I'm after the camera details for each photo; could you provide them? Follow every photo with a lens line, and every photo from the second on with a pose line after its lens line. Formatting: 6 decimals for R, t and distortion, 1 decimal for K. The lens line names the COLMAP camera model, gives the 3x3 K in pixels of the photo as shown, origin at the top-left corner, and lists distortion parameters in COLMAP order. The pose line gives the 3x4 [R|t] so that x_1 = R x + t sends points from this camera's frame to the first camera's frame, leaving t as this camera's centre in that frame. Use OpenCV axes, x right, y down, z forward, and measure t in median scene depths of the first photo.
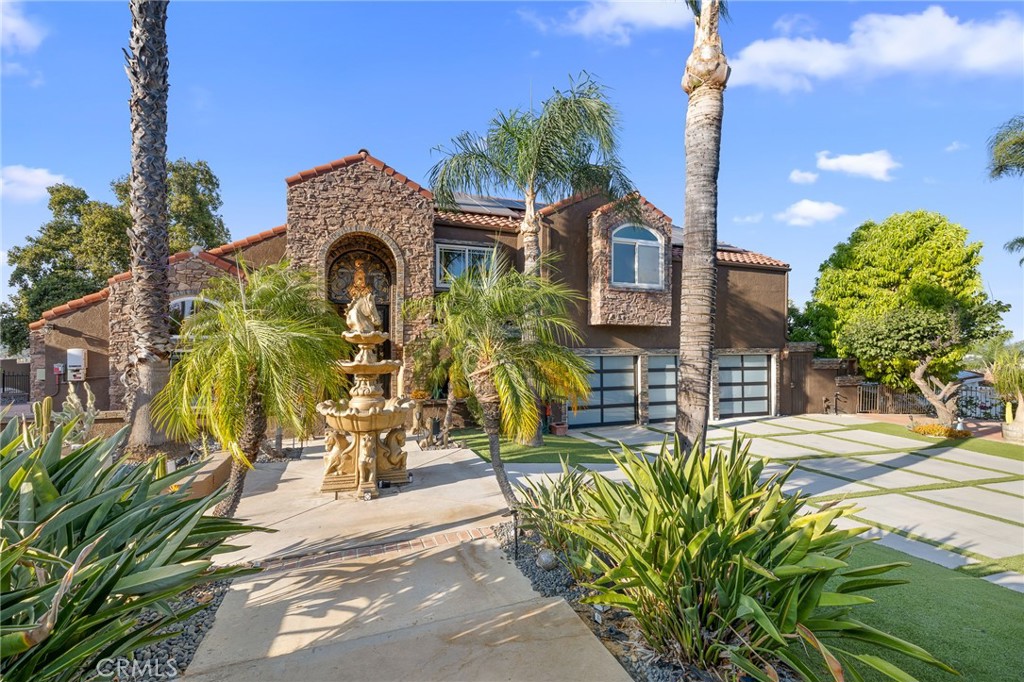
lens RADIAL K [[431.6, 0, 515.5], [0, 431.6, 337.4], [0, 0, 1]] dist [0.000880, -0.000155]
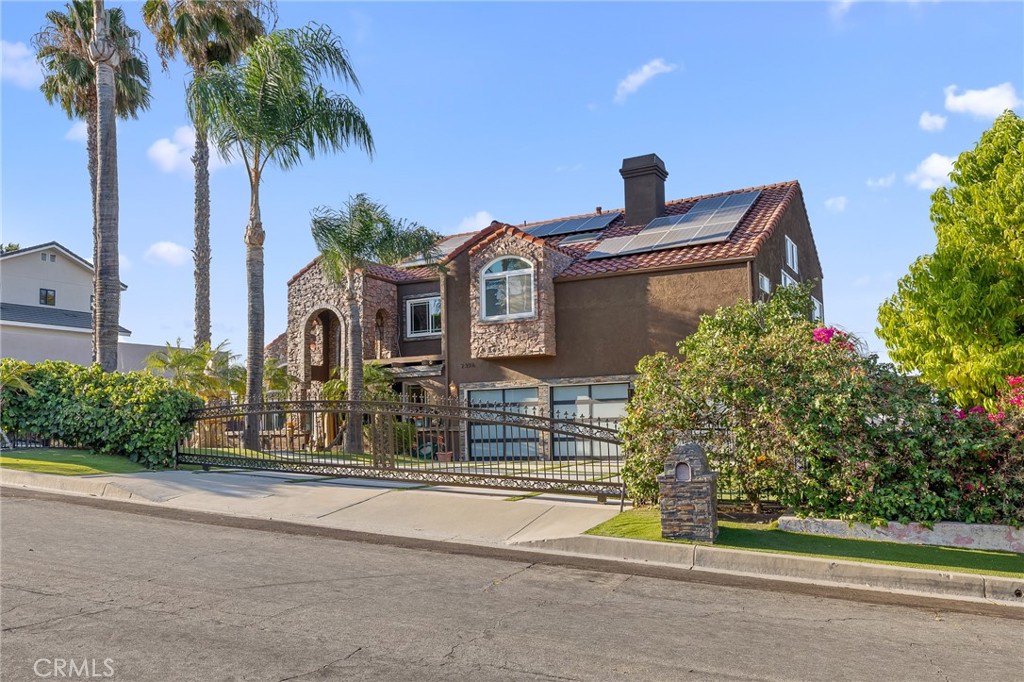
lens RADIAL K [[834.5, 0, 512.0], [0, 834.5, 341.0], [0, 0, 1]] dist [-0.004598, -0.001828]
pose [[0.657413, -0.099195, -0.746973, 1.693475], [0.035436, 0.994271, -0.100848, 0.129232], [0.752697, 0.039829, 0.657162, -0.260017]]
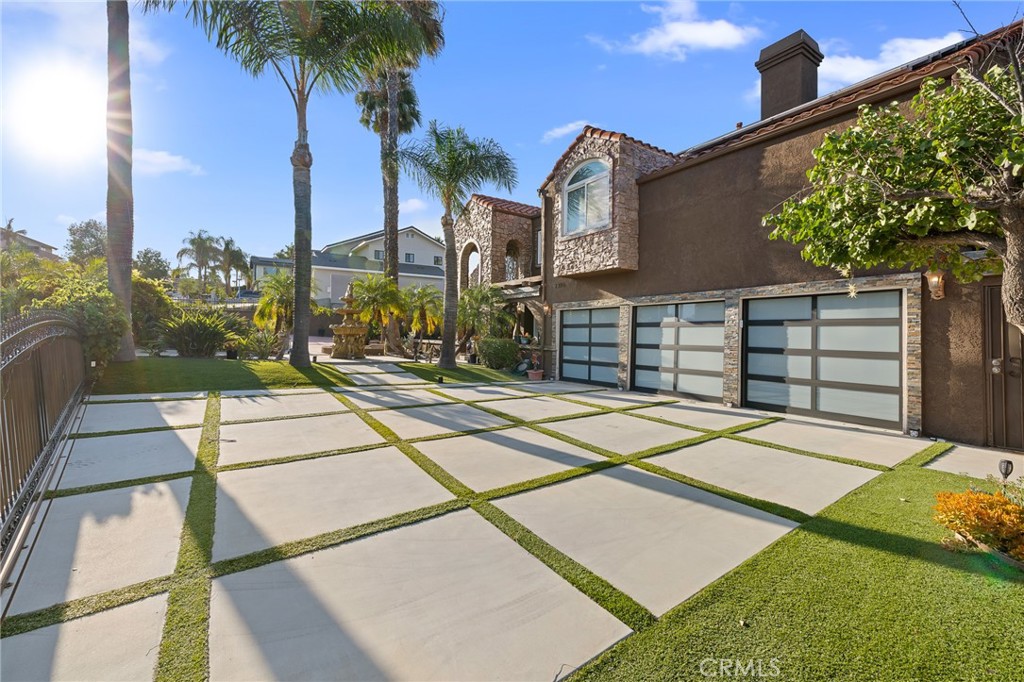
lens RADIAL K [[440.3, 0, 507.4], [0, 440.3, 322.0], [0, 0, 1]] dist [0.001433, 0.000077]
pose [[0.222000, -0.030209, -0.974579, 1.117177], [0.003264, 0.999537, -0.030239, 0.100850], [0.975041, 0.003532, 0.221996, 0.621071]]
